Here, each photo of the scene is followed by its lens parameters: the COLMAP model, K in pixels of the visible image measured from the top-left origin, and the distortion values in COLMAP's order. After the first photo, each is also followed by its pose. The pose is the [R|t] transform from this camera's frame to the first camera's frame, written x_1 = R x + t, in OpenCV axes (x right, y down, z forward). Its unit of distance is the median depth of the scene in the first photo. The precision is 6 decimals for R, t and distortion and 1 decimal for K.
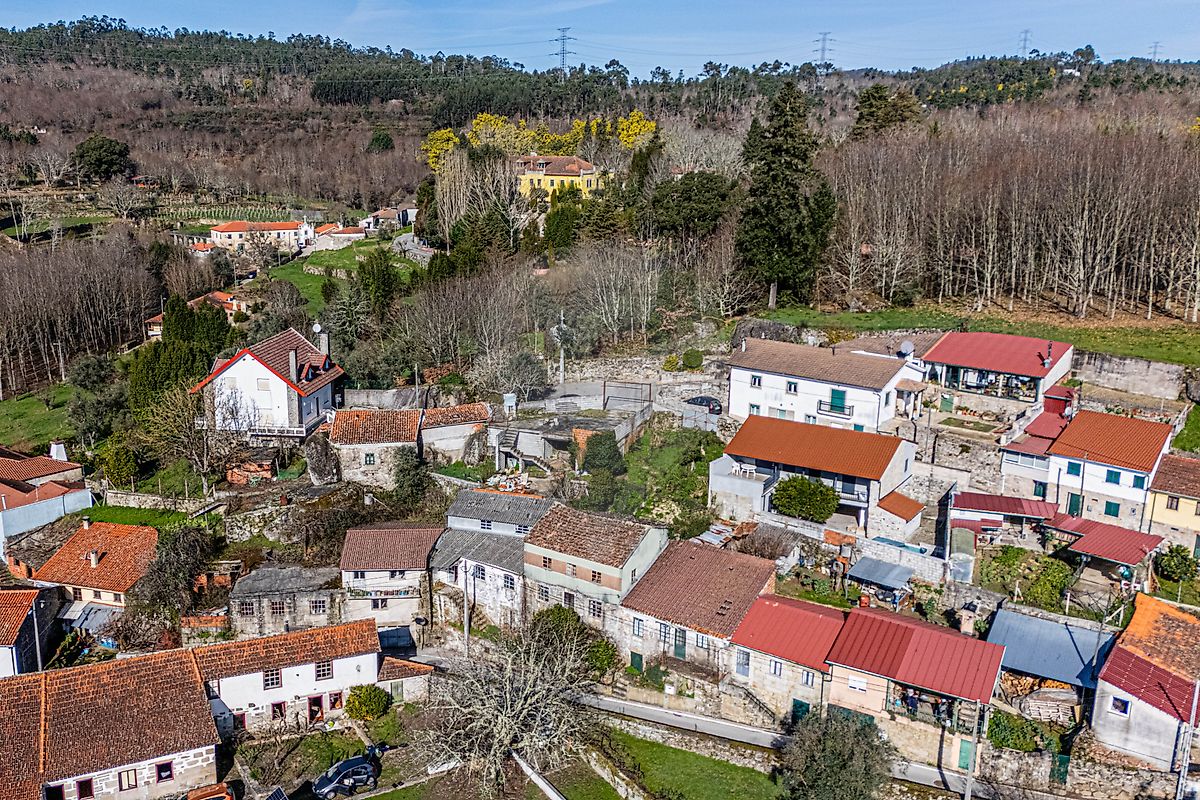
lens RADIAL K [[1036.9, 0, 519.6], [0, 1036.9, 393.8], [0, 0, 1]] dist [0.095417, -0.118241]
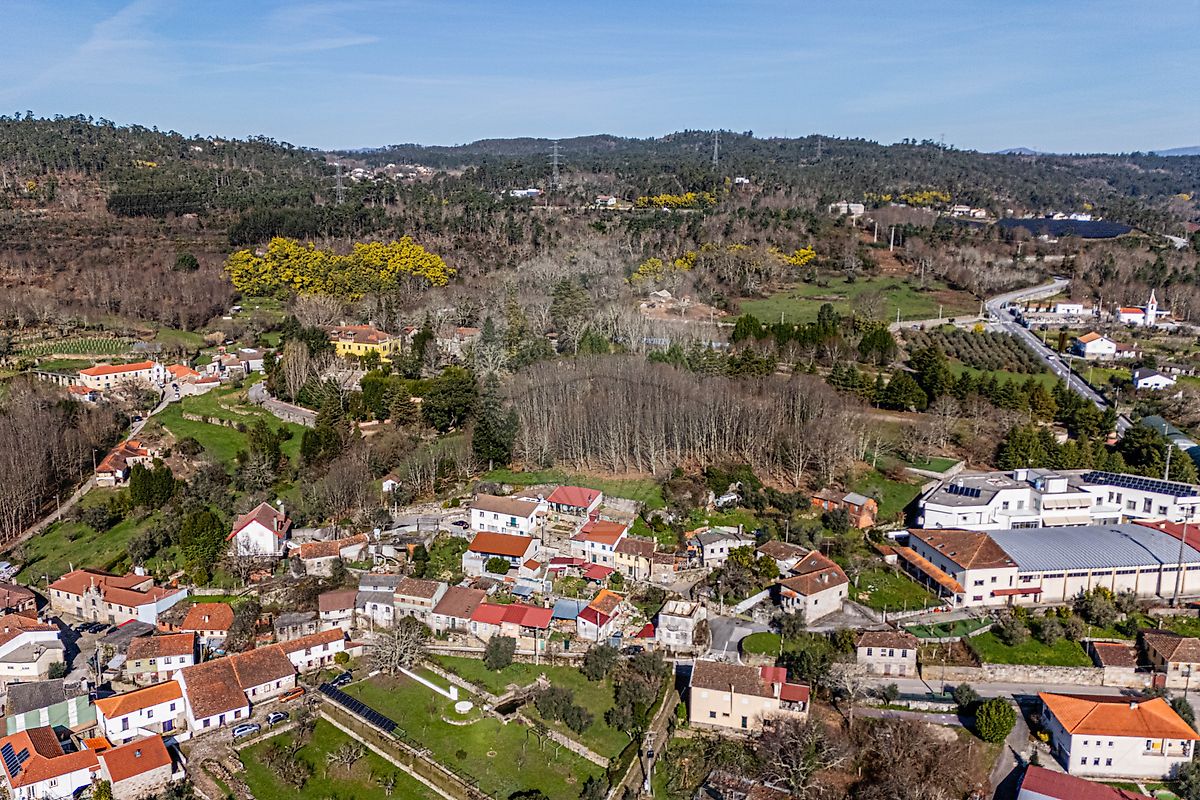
lens RADIAL K [[1036.9, 0, 558.5], [0, 1036.9, 386.2], [0, 0, 1]] dist [0.095417, -0.118241]
pose [[0.966811, -0.047551, 0.251028, -0.204223], [0.058437, 0.997639, -0.036088, -0.231861], [-0.248719, 0.049559, 0.967307, -1.500184]]
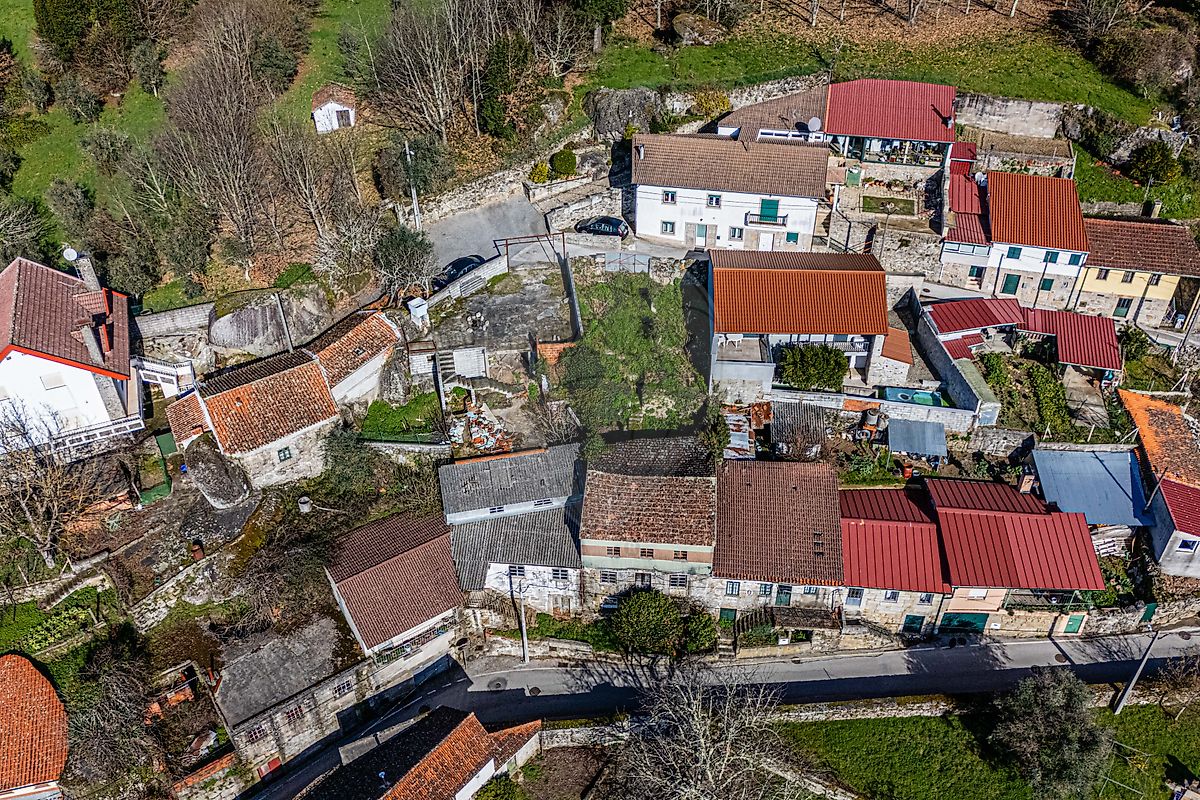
lens RADIAL K [[1036.9, 0, 598.0], [0, 1036.9, 392.3], [0, 0, 1]] dist [0.095417, -0.118241]
pose [[0.858720, -0.332211, 0.390174, -0.241114], [0.135615, 0.881576, 0.452142, -0.300312], [-0.494174, -0.335350, 0.802080, 0.315674]]
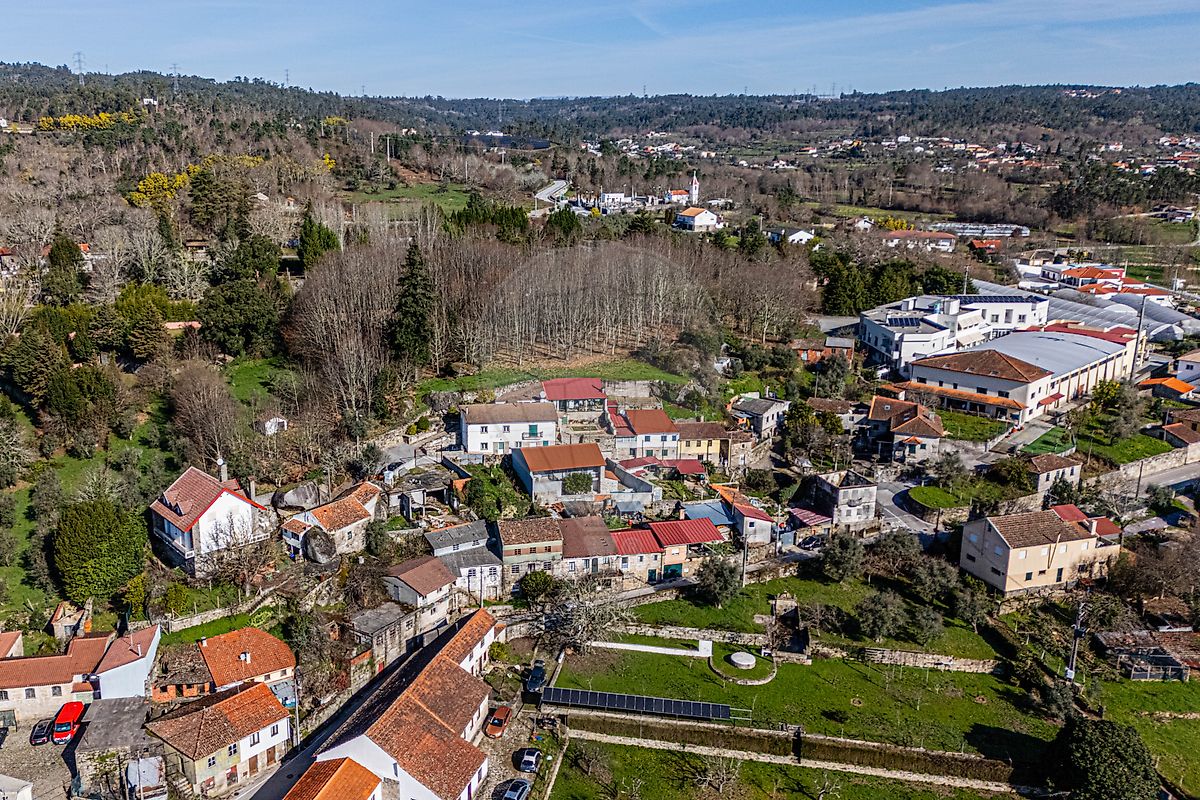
lens RADIAL K [[1036.9, 0, 484.5], [0, 1036.9, 388.4], [0, 0, 1]] dist [0.095417, -0.118241]
pose [[0.670023, -0.188073, 0.718121, -1.116291], [0.187457, 0.978889, 0.081466, -0.245546], [-0.718282, 0.080033, 0.691134, -0.218866]]
